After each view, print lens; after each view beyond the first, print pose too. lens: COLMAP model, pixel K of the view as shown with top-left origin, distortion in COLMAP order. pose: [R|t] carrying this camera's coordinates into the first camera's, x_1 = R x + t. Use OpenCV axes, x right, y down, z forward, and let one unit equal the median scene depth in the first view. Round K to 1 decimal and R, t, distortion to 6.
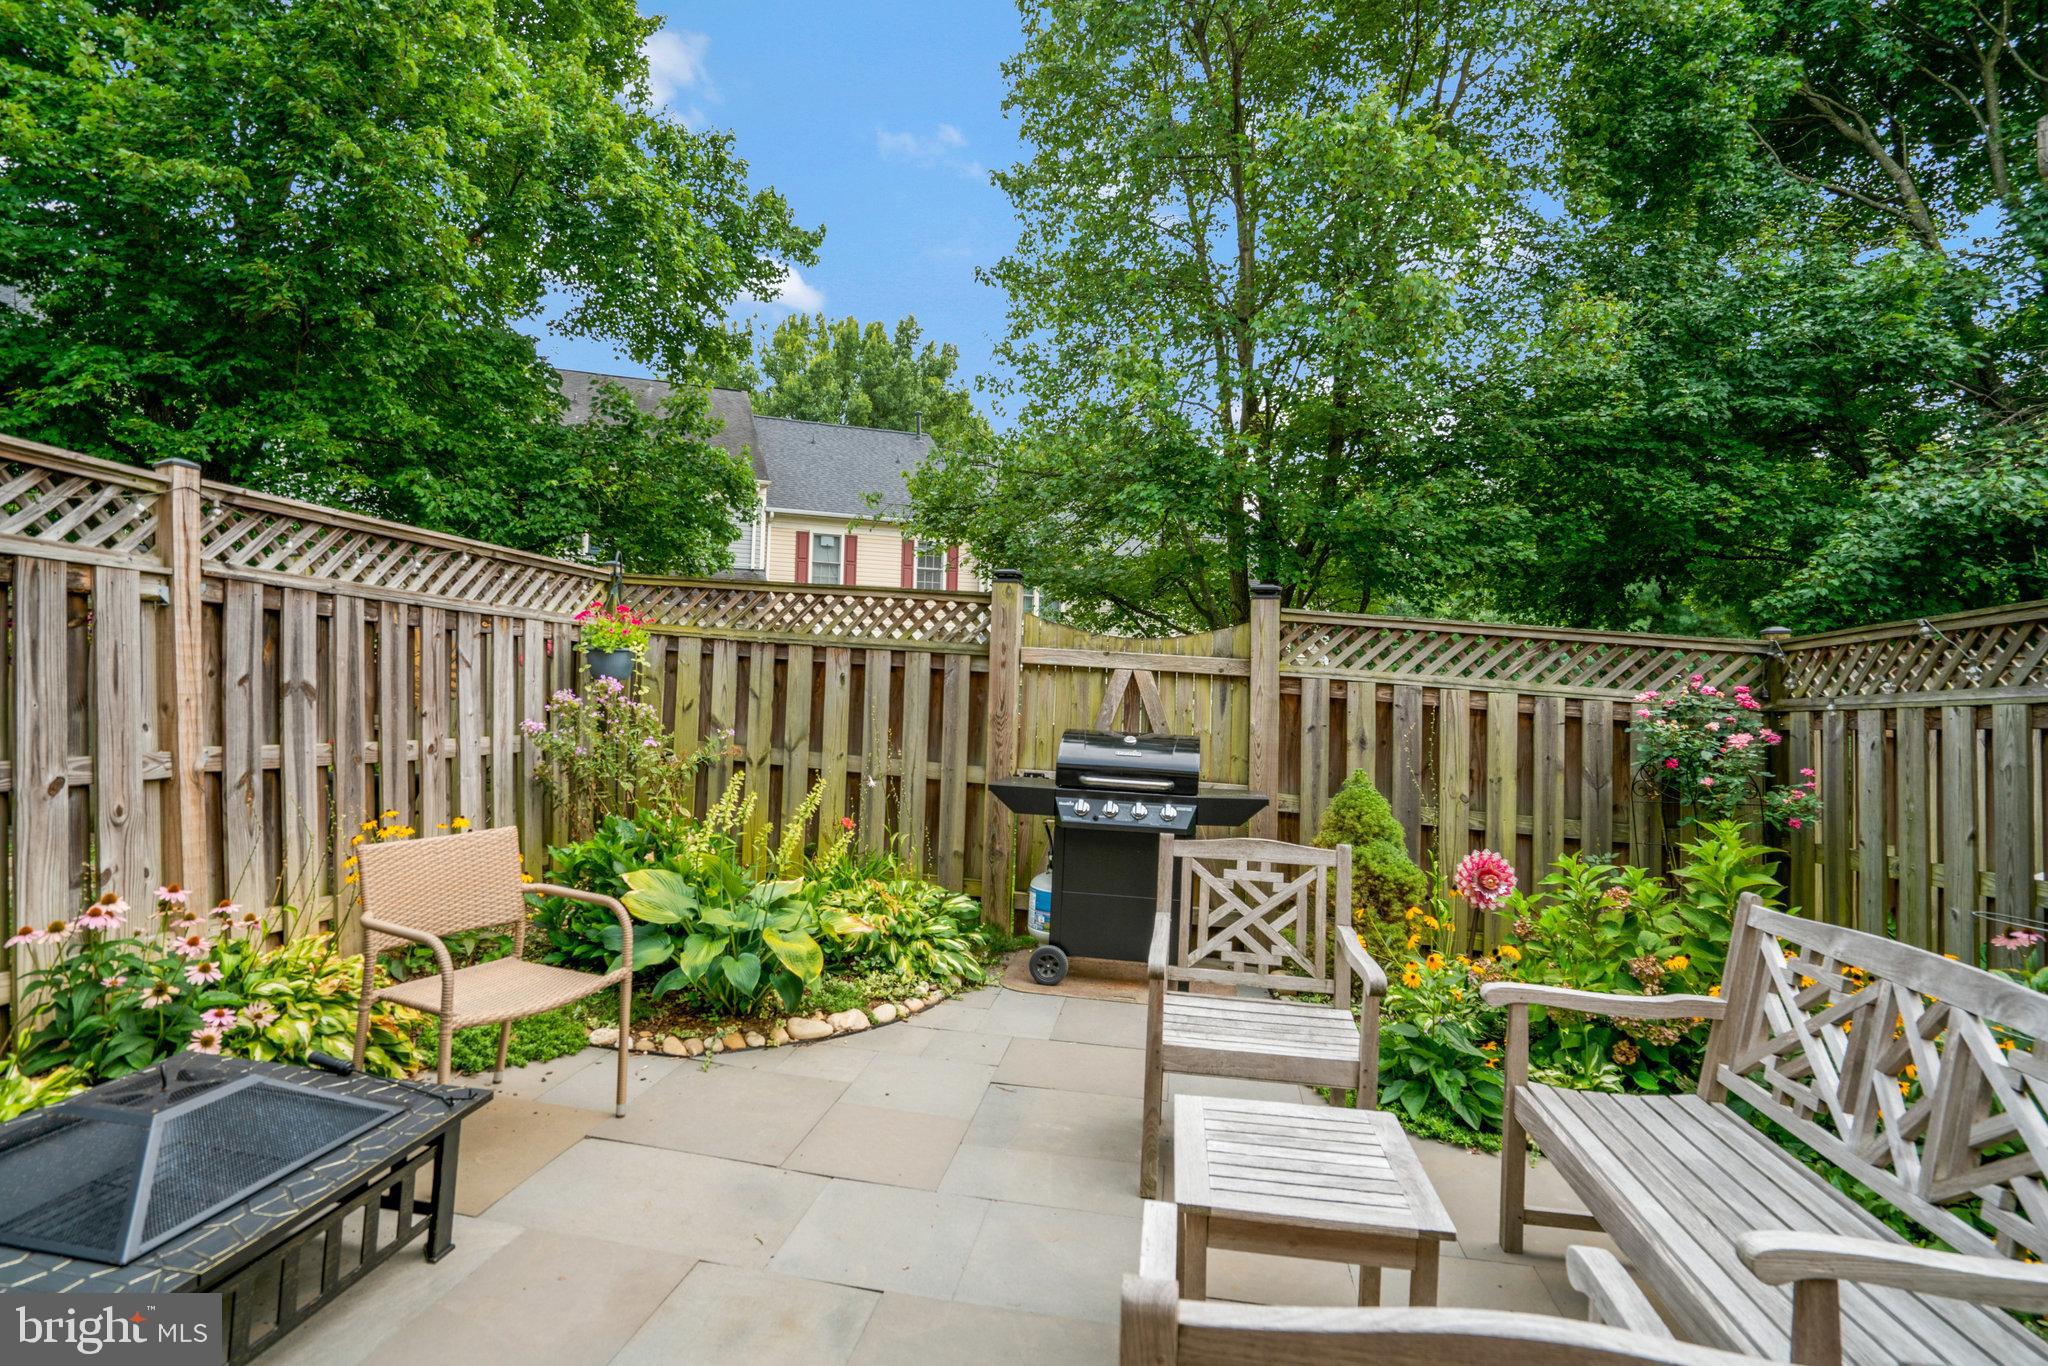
lens RADIAL K [[986.5, 0, 1020.0], [0, 986.5, 675.6], [0, 0, 1]] dist [-0.043868, 0.016161]
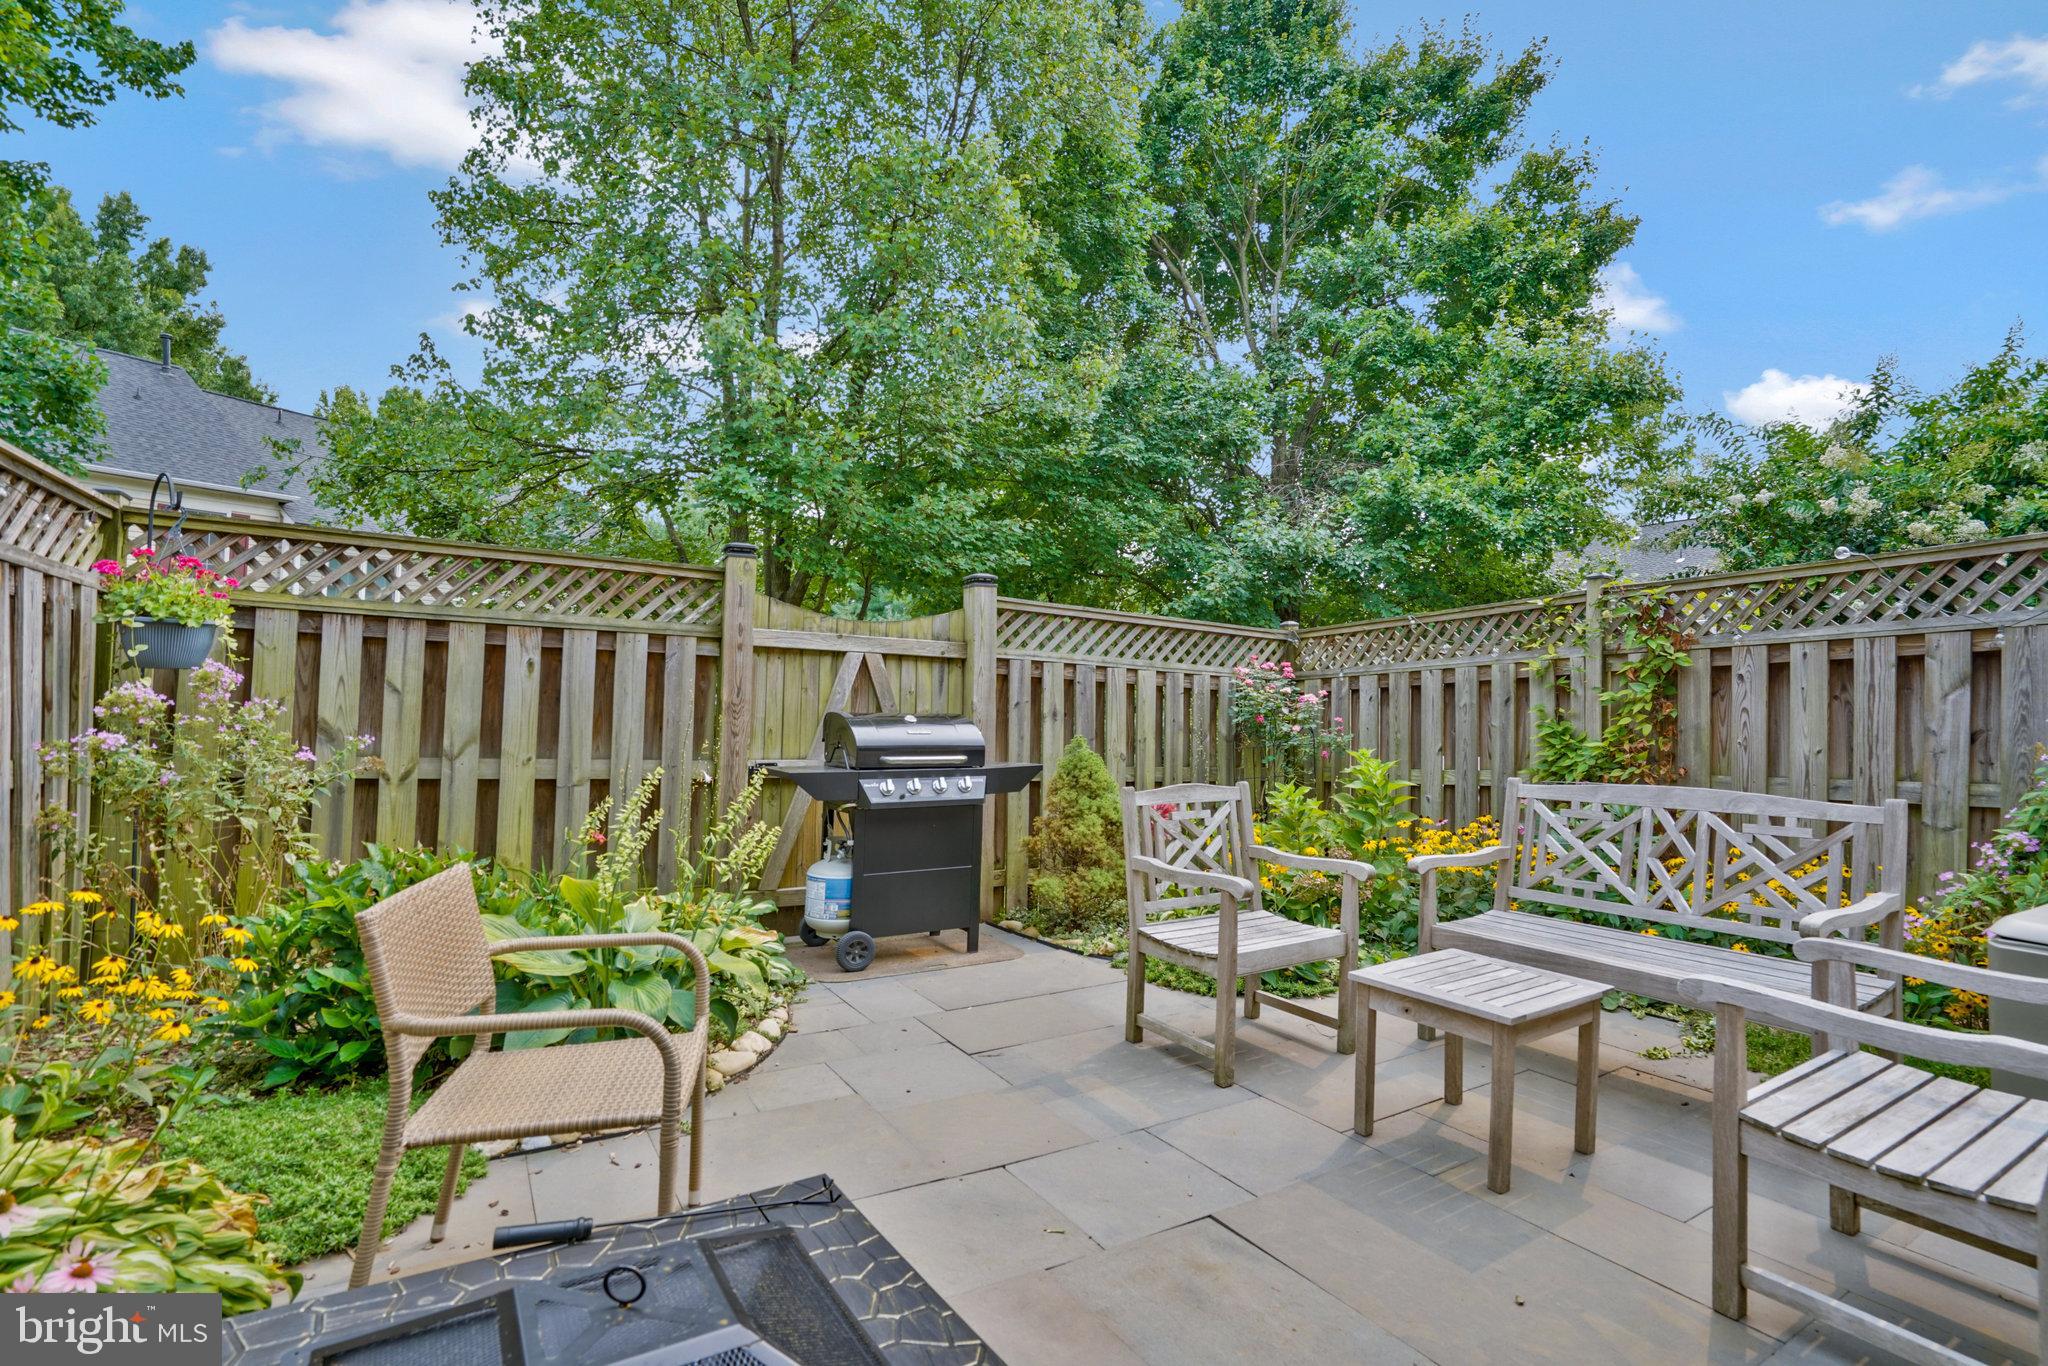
lens RADIAL K [[991.0, 0, 1013.3], [0, 991.0, 674.3], [0, 0, 1]] dist [-0.040114, 0.013578]
pose [[0.765844, -0.013926, 0.642876, -0.448852], [0.019410, 0.999811, -0.001465, 0.021813], [-0.642734, 0.013600, 0.765969, 0.148301]]
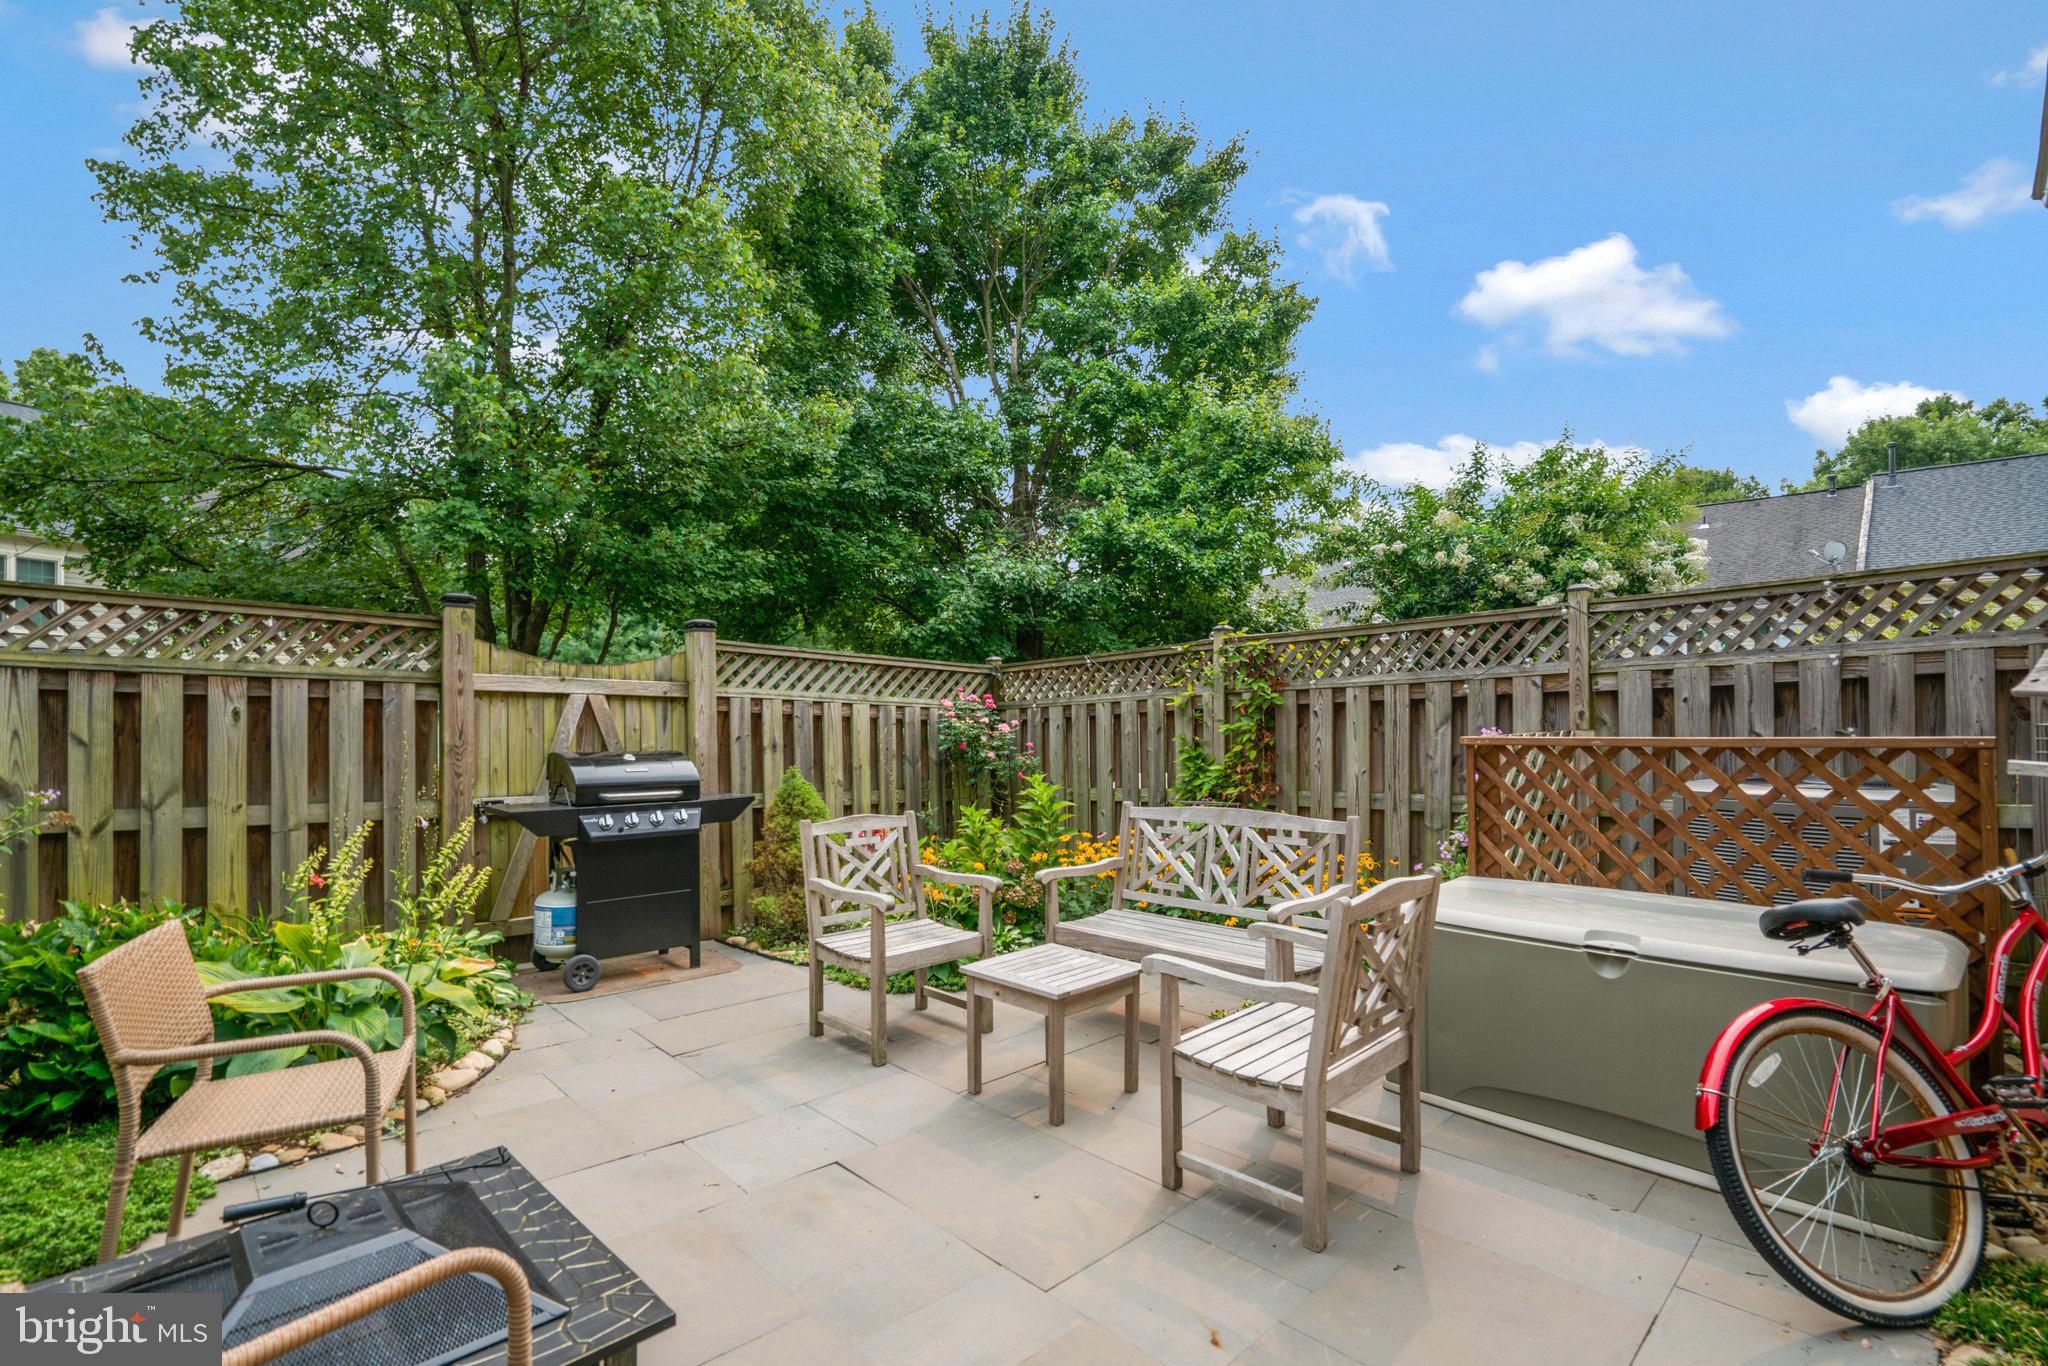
lens RADIAL K [[976.8, 0, 1015.9], [0, 976.8, 703.3], [0, 0, 1]] dist [-0.041774, 0.016968]
pose [[0.600237, -0.035866, 0.799018, -0.488295], [0.019586, 0.999354, 0.030145, -0.020569], [-0.799583, -0.002445, 0.600551, -0.009279]]
